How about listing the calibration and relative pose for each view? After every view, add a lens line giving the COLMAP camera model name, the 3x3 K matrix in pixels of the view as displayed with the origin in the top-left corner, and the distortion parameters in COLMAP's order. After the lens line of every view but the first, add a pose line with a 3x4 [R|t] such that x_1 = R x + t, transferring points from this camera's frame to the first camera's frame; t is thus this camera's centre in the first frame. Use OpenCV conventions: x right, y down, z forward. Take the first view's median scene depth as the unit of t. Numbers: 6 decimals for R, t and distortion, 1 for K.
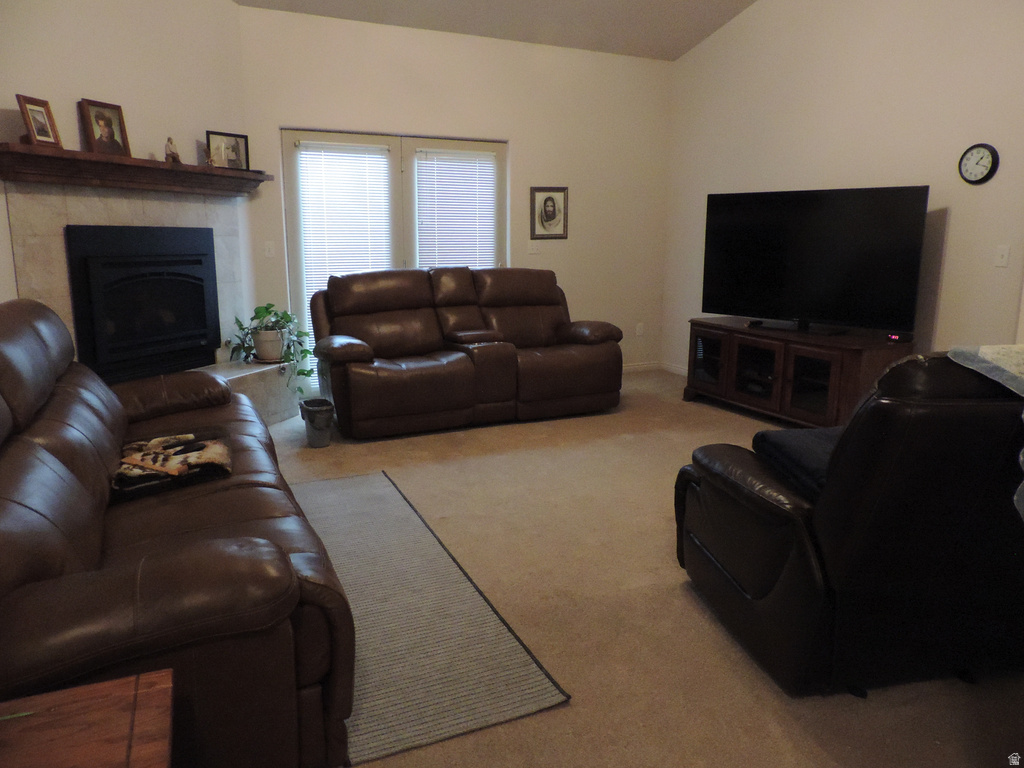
lens RADIAL K [[730.7, 0, 512.0], [0, 730.7, 384.0], [0, 0, 1]] dist [-0.000255, -0.004005]
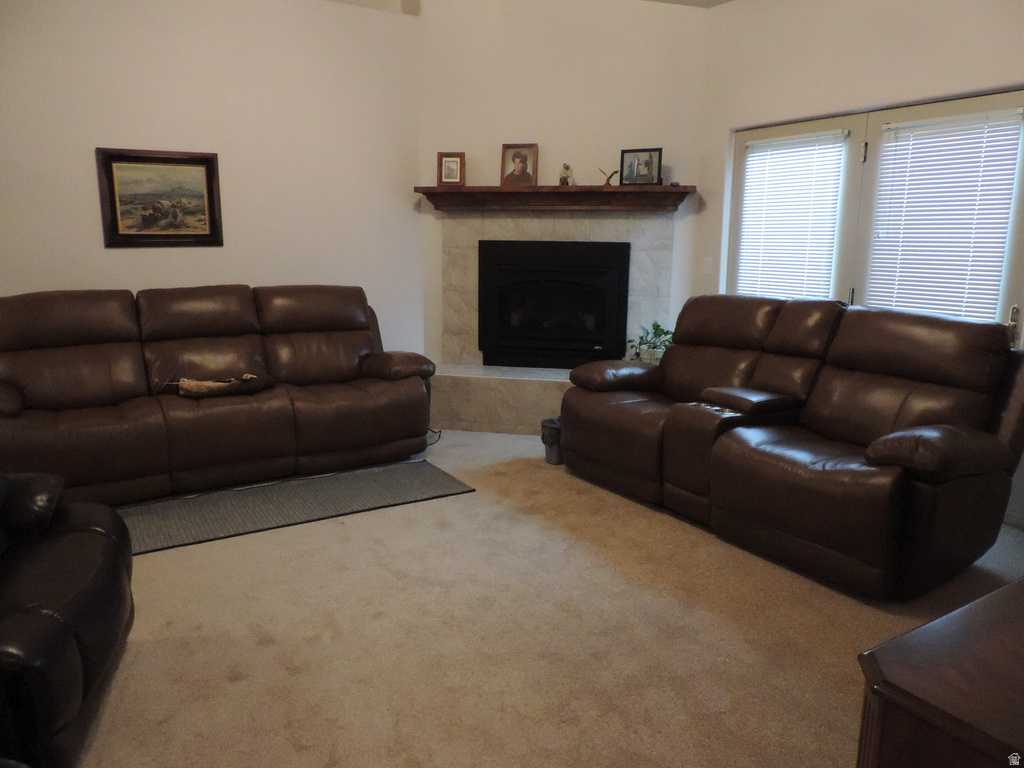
lens RADIAL K [[730.7, 0, 512.0], [0, 730.7, 384.0], [0, 0, 1]] dist [-0.000255, -0.004005]
pose [[0.128194, 0.196707, -0.972046, 0.706349], [-0.203020, 0.964581, 0.168422, -0.181240], [0.970747, 0.175754, 0.163589, 0.795871]]
